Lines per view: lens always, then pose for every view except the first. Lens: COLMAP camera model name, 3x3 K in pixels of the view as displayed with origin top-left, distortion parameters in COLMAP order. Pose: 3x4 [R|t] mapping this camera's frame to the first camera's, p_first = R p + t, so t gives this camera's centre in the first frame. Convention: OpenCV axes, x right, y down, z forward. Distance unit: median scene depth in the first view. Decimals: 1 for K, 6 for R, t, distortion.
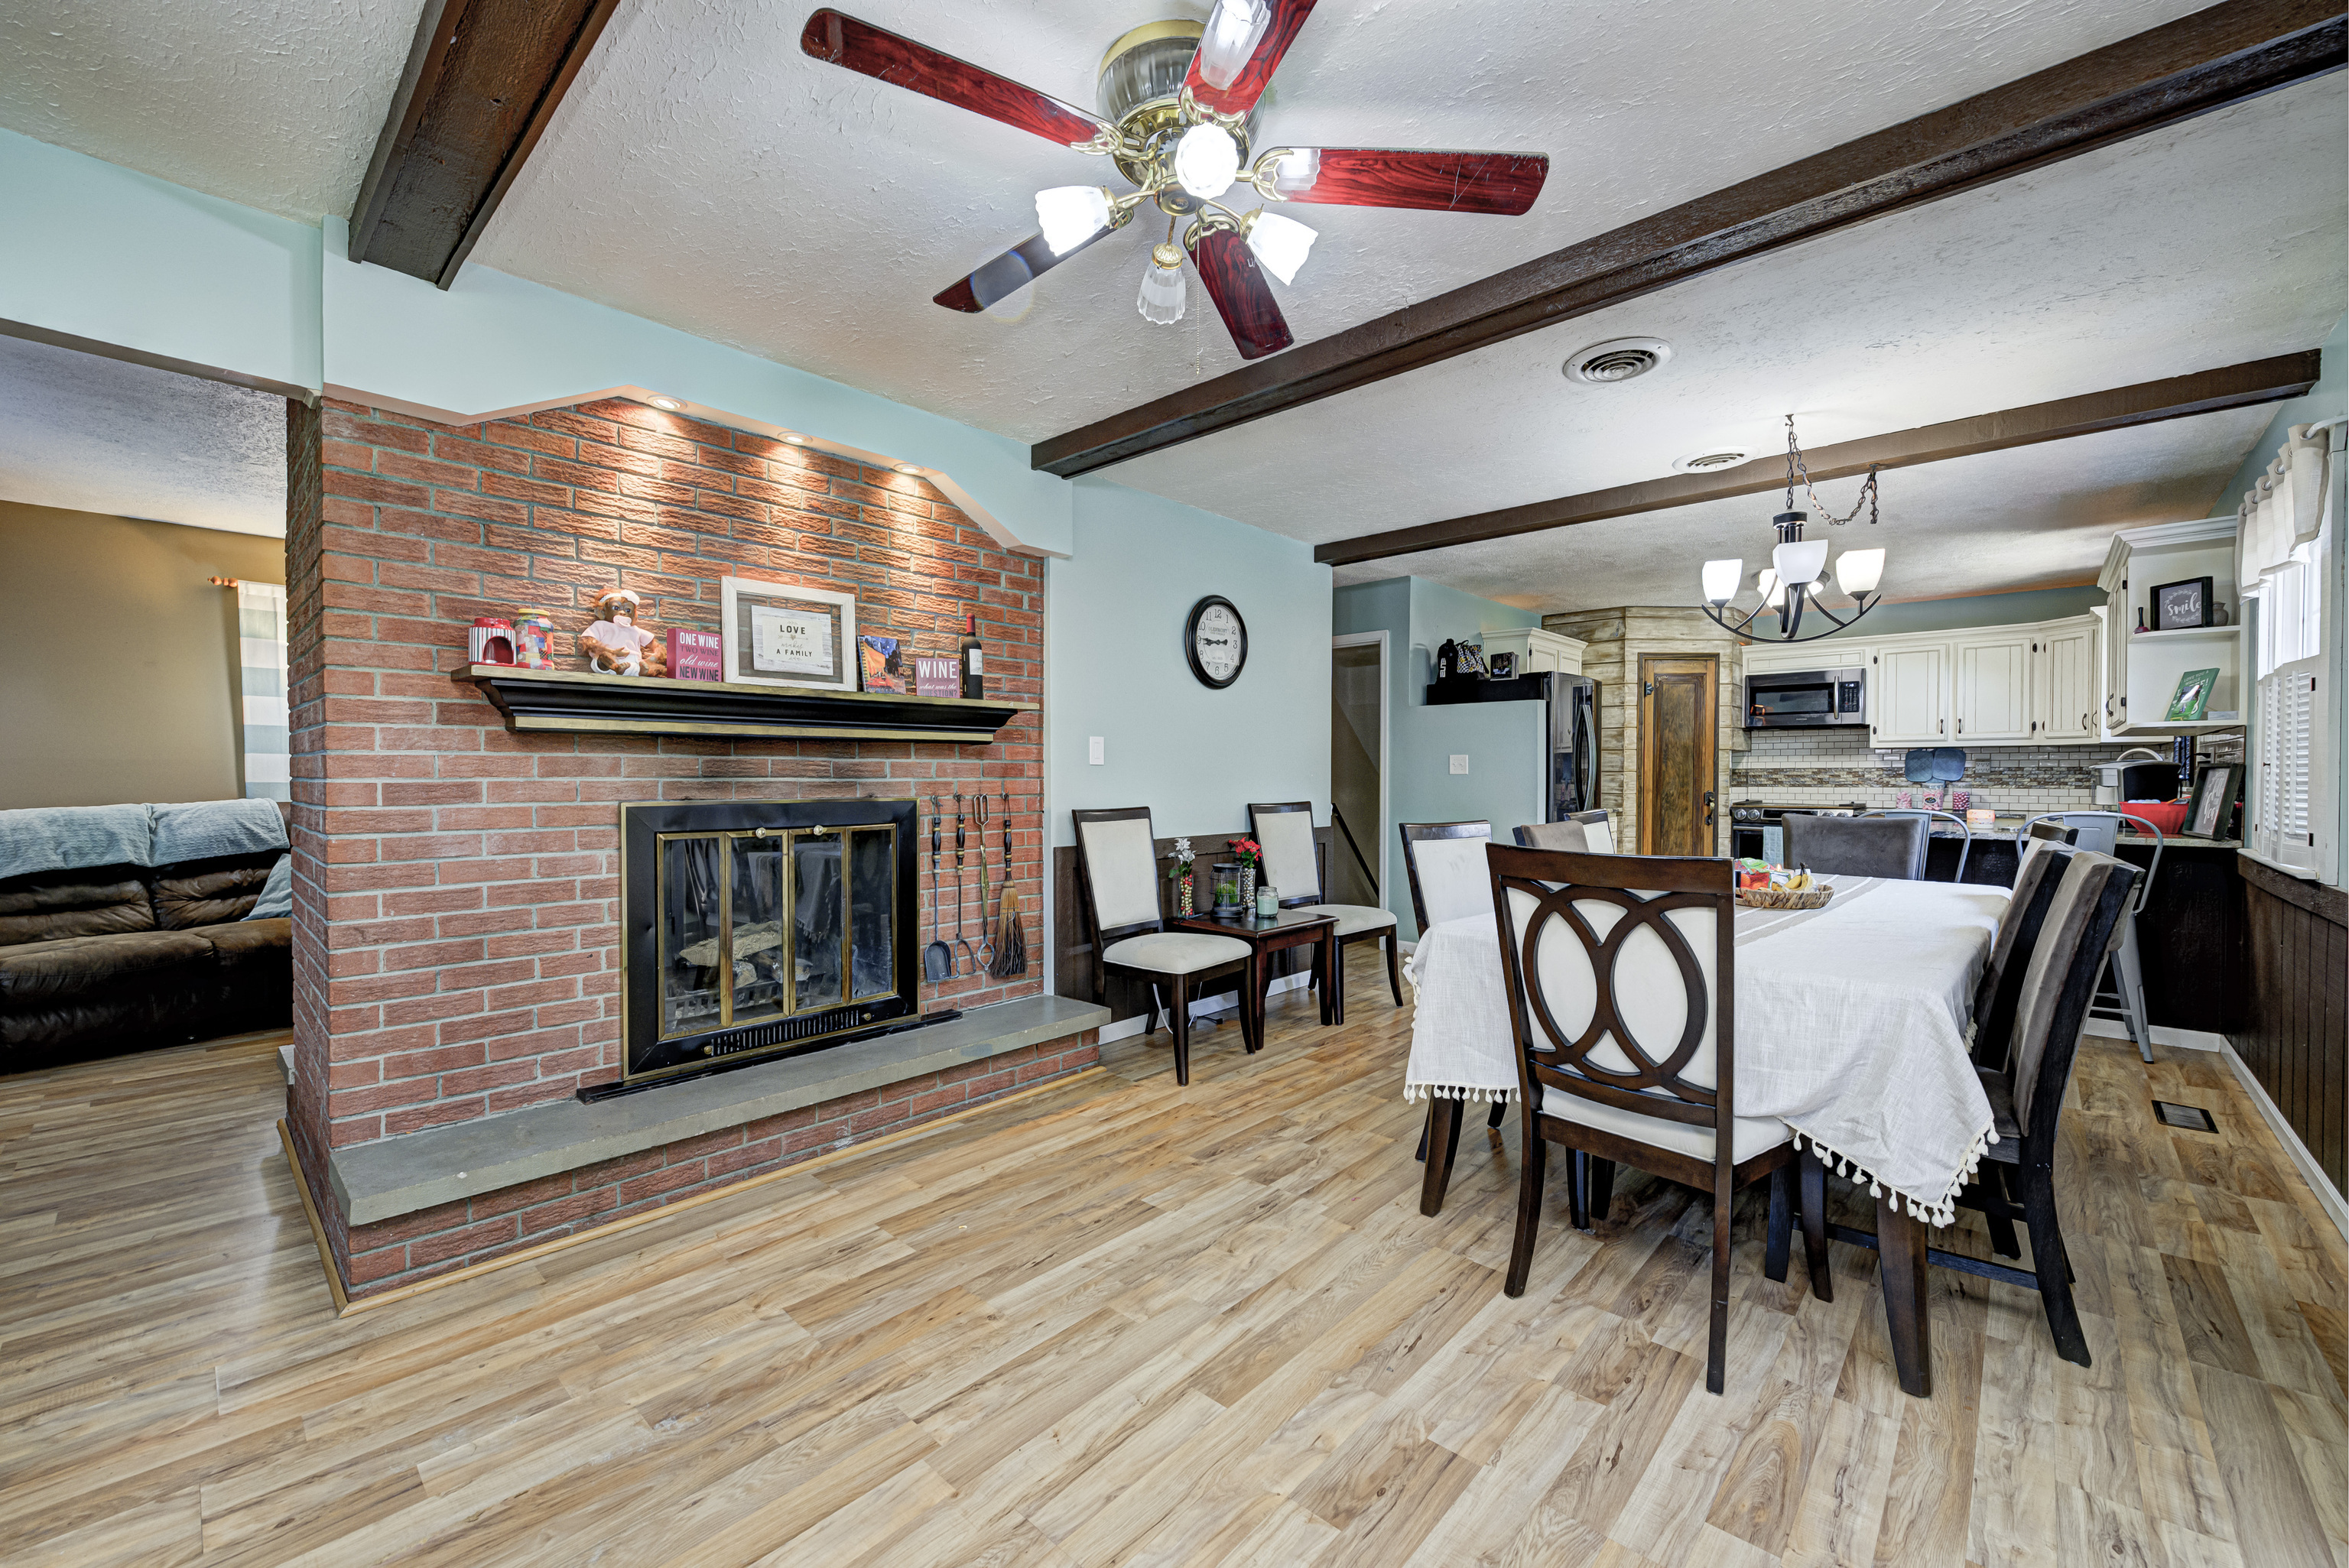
lens RADIAL K [[930.3, 0, 1171.1], [0, 930.3, 790.9], [0, 0, 1]] dist [-0.001631, 0.000024]
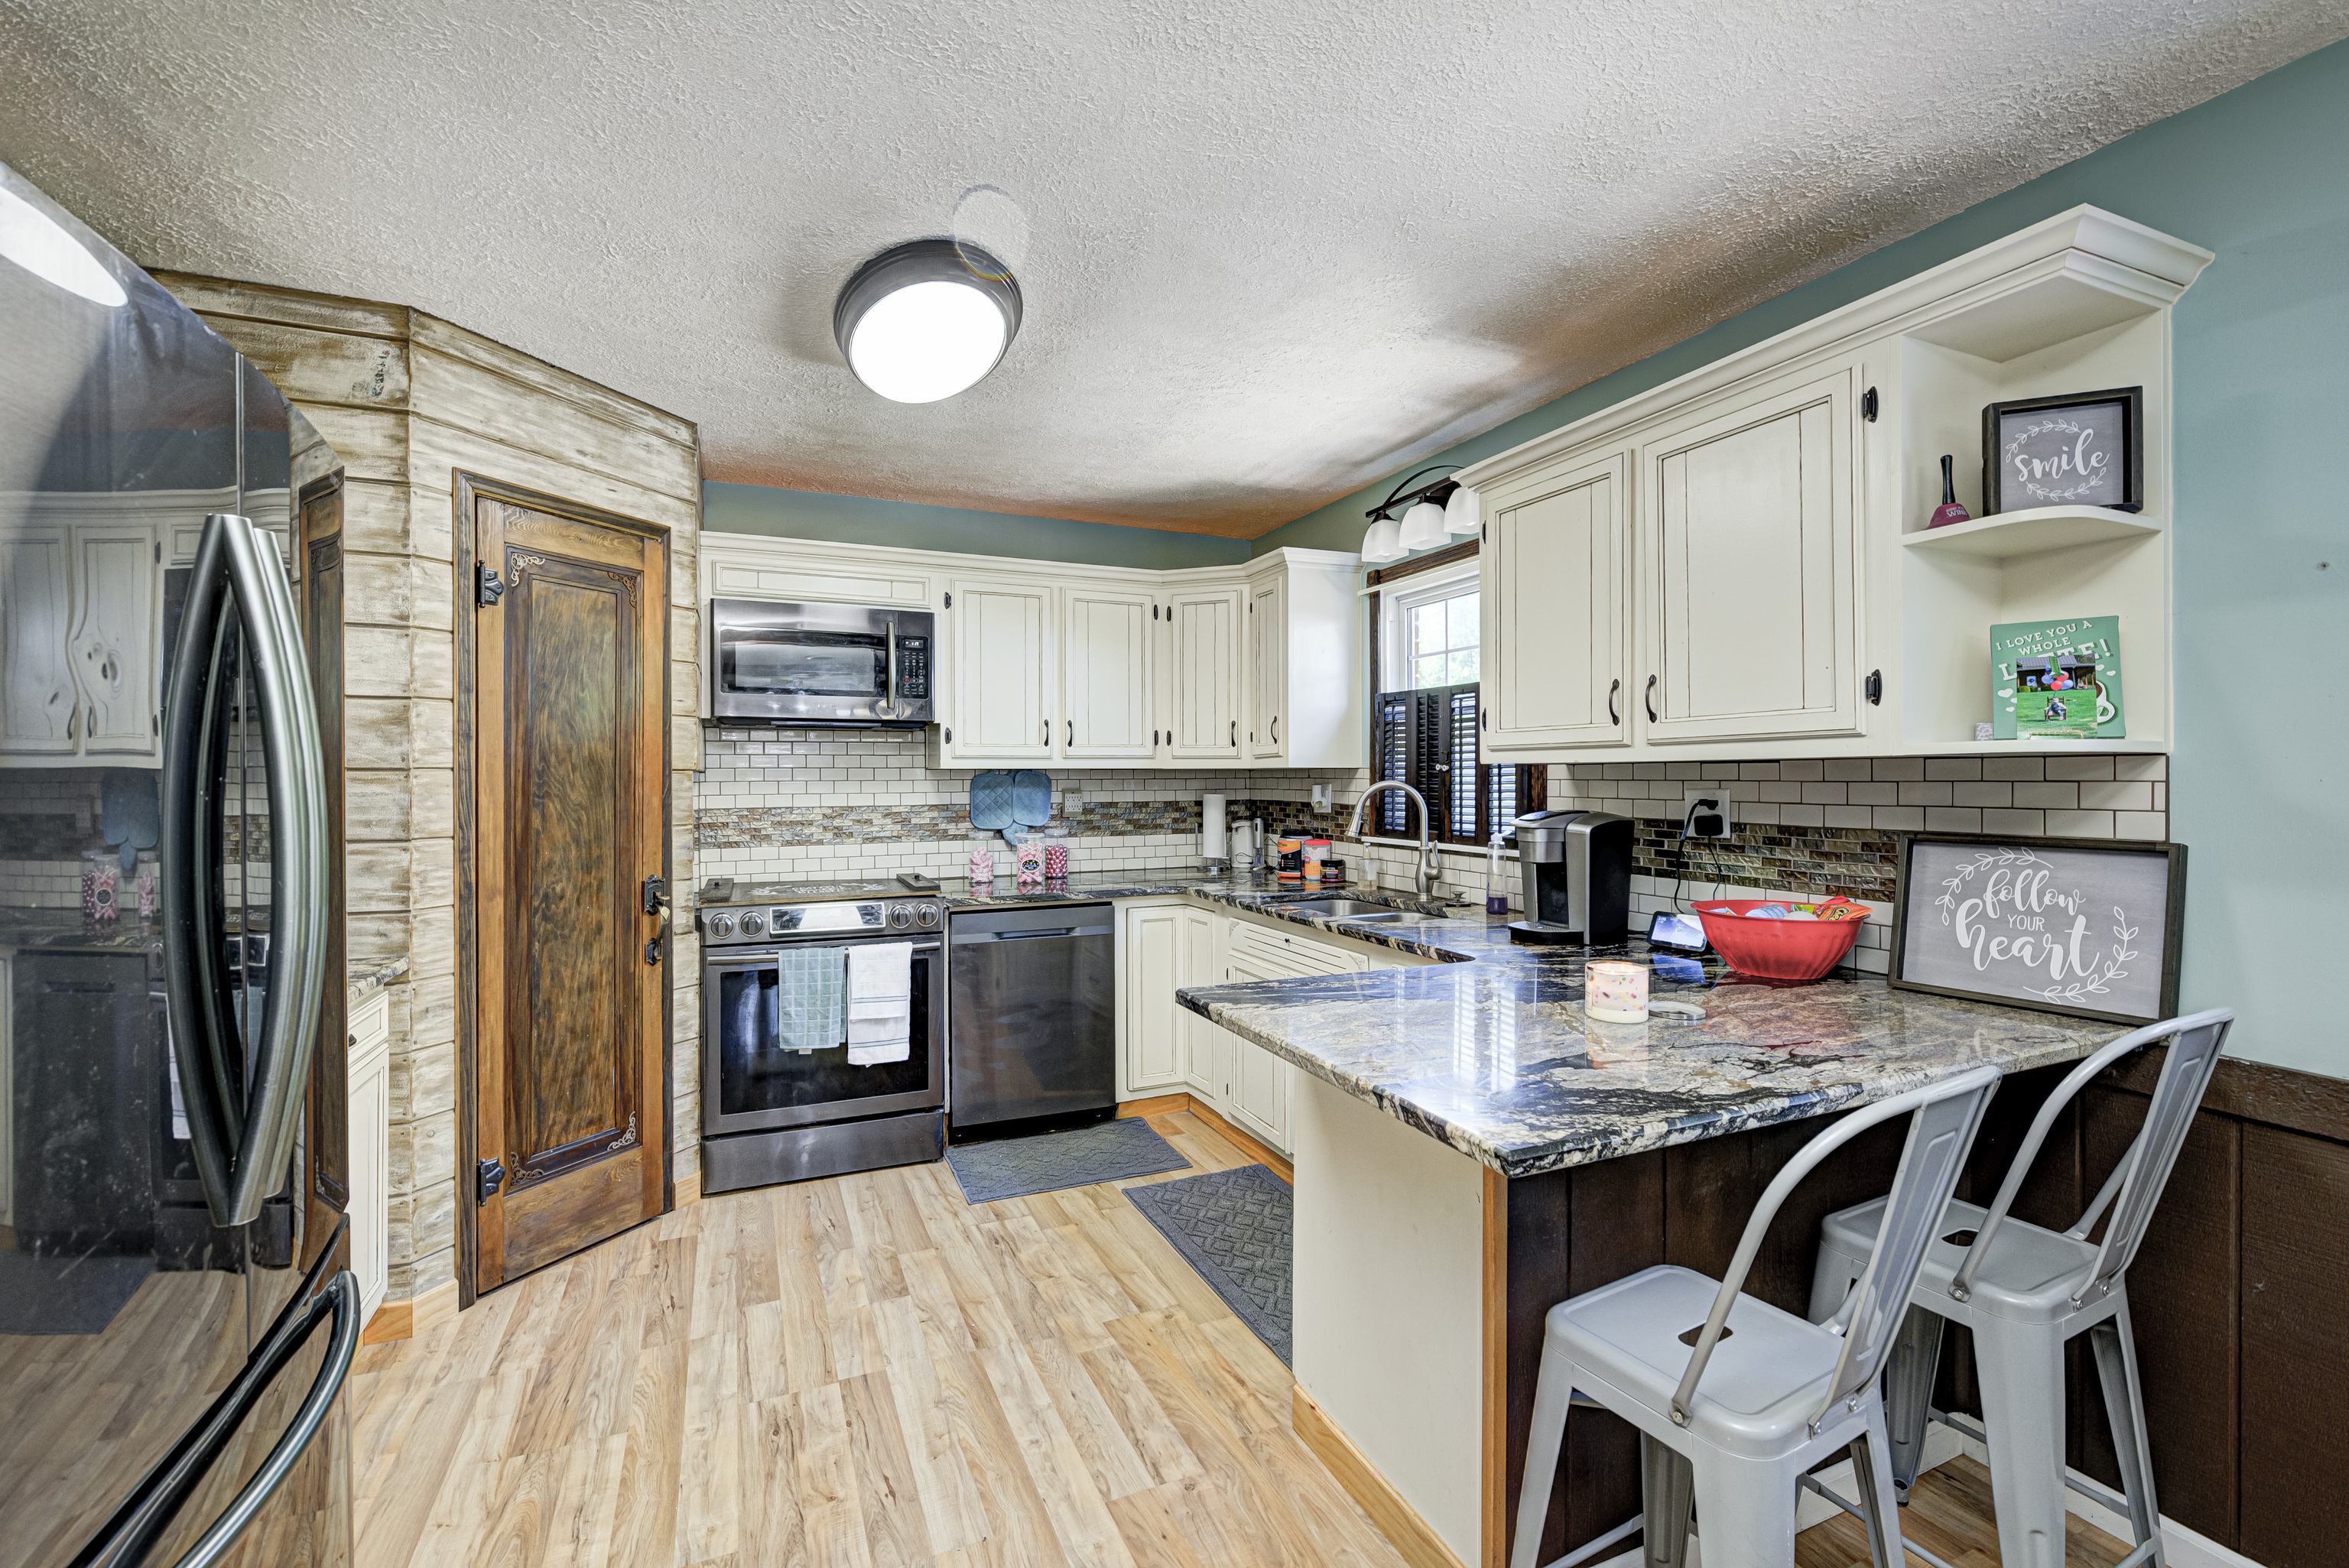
lens RADIAL K [[1002.8, 0, 1182.7], [0, 1002.8, 776.3], [0, 0, 1]] dist [-0.003903, -0.000460]
pose [[0.394774, -0.001914, 0.918776, 0.468102], [0.021076, 0.999754, -0.006974, -0.056659], [-0.918537, 0.022118, 0.394717, 1.047796]]
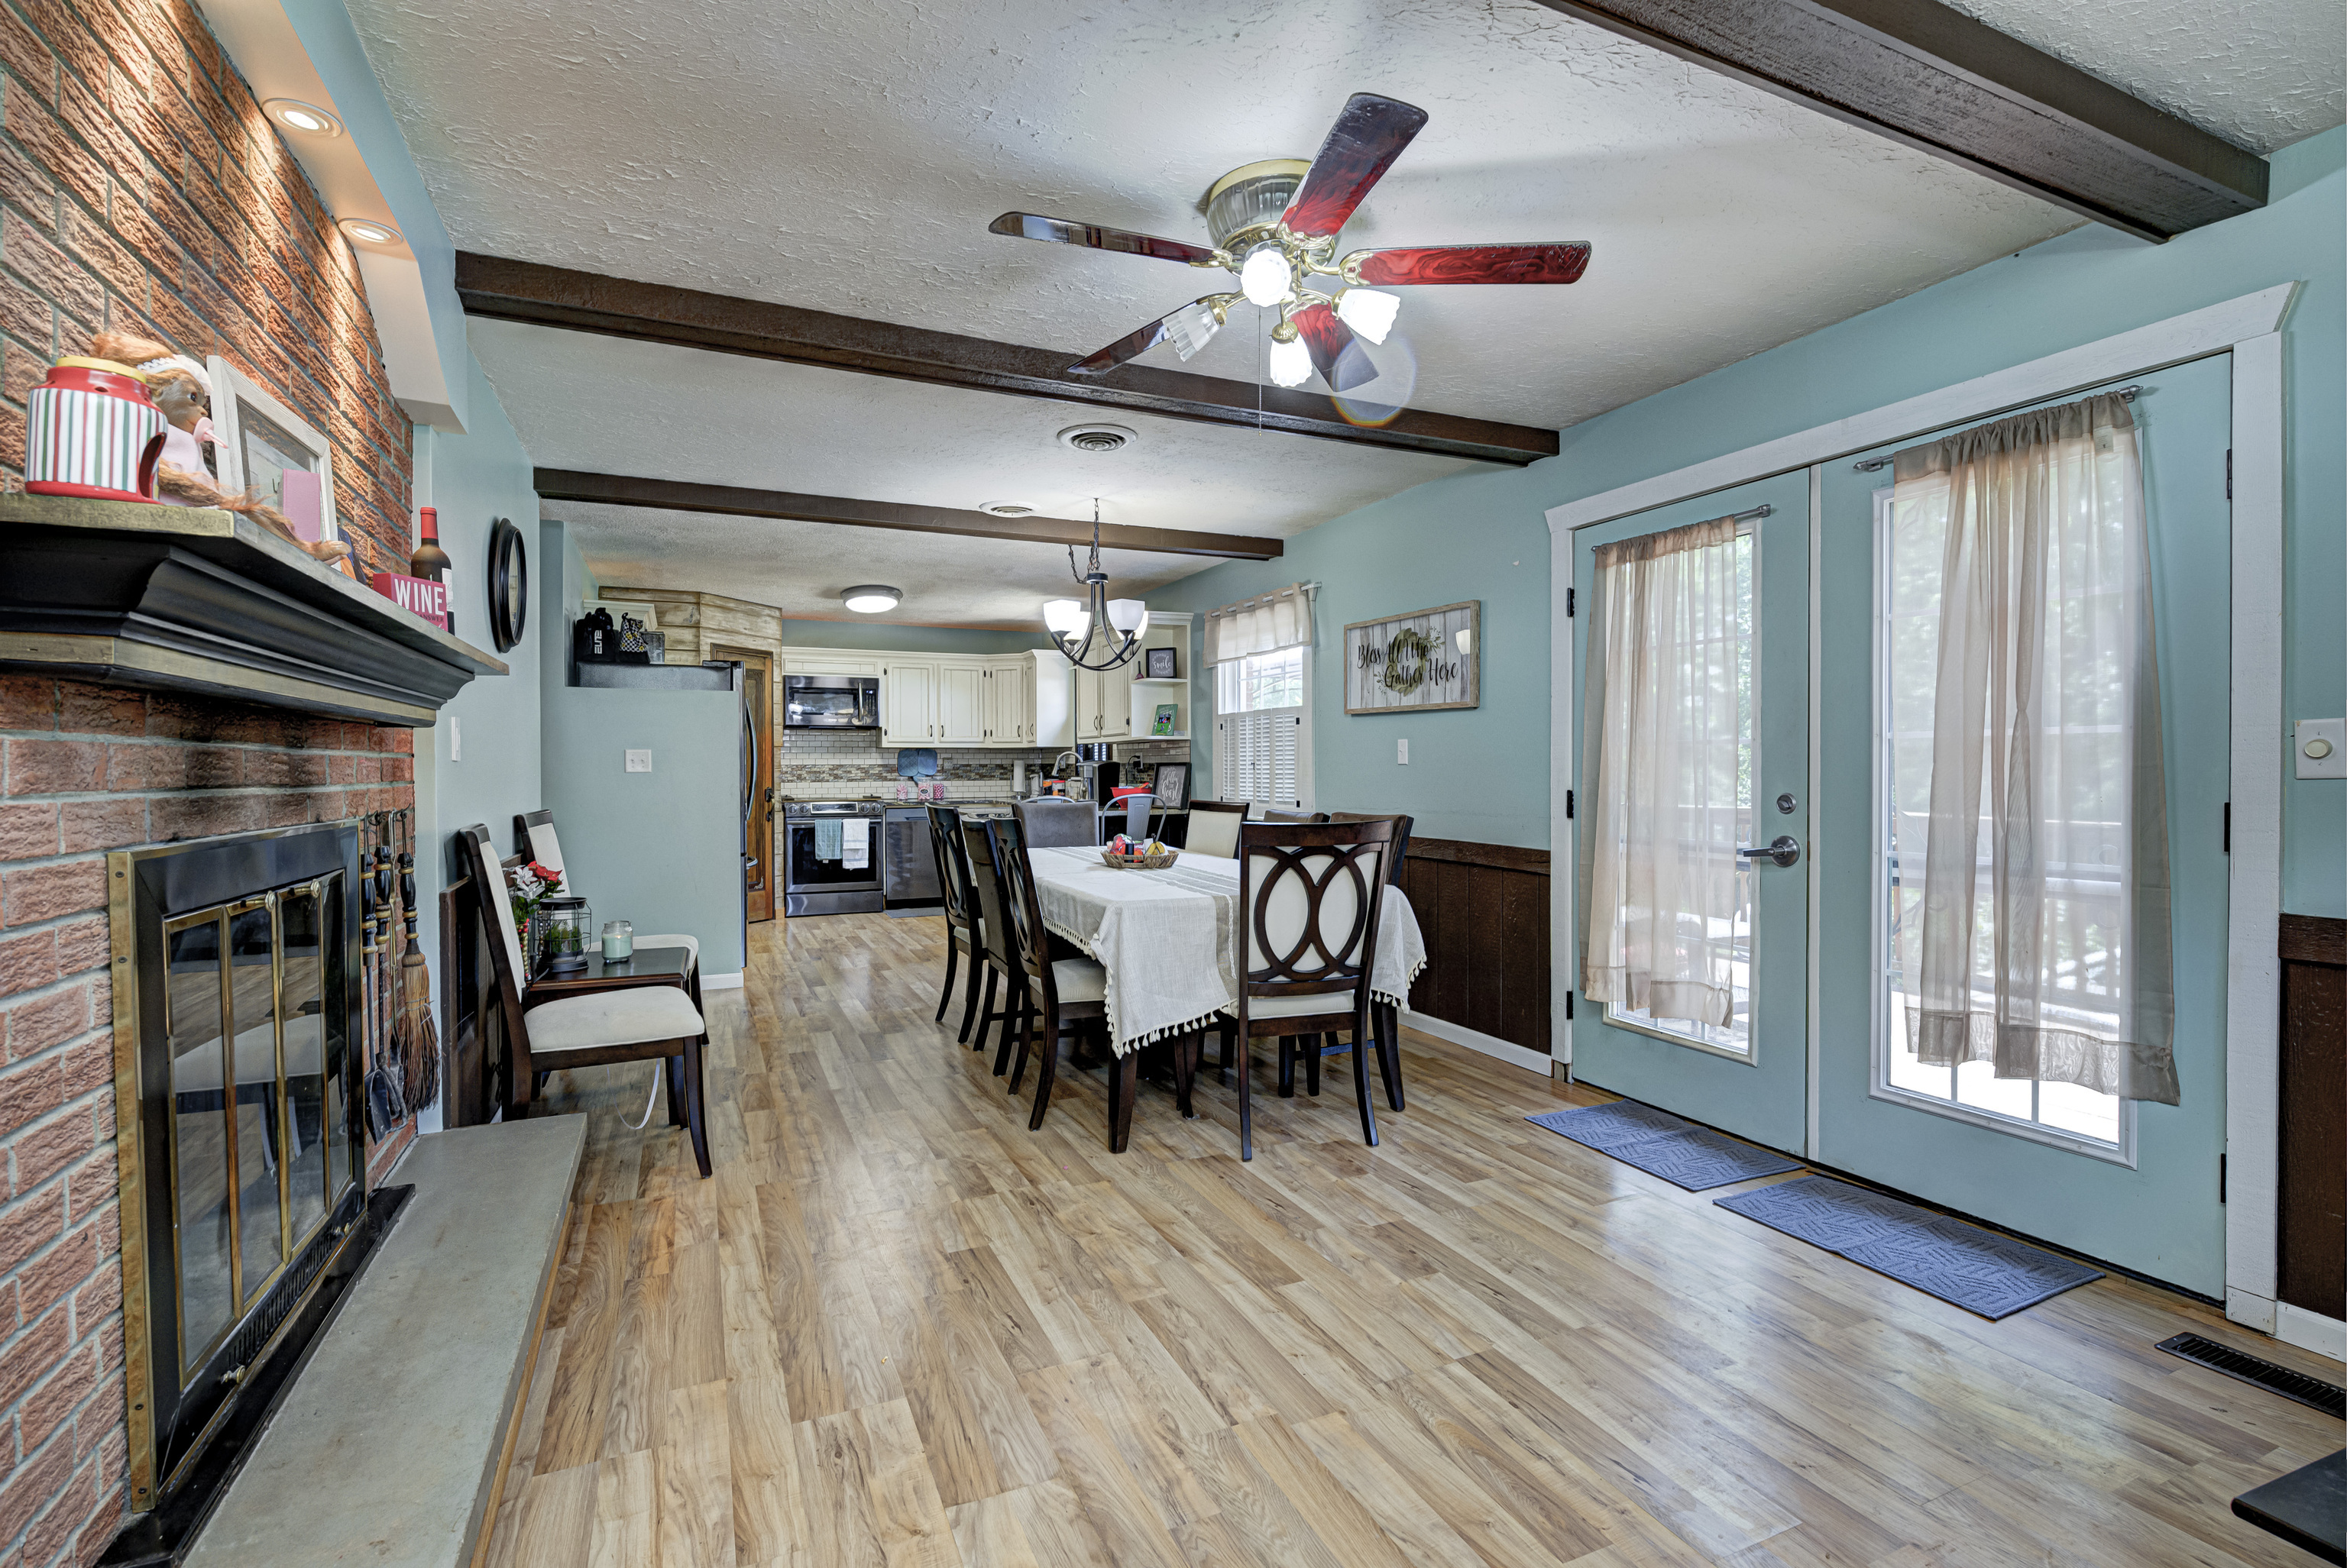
lens RADIAL K [[1069.8, 0, 1174.7], [0, 1069.8, 781.8], [0, 0, 1]] dist [0.003708, -0.000078]
pose [[0.390978, -0.014520, 0.920286, -0.526510], [0.021349, 0.999750, 0.006704, -0.007489], [-0.920153, 0.017026, 0.391190, 0.233907]]
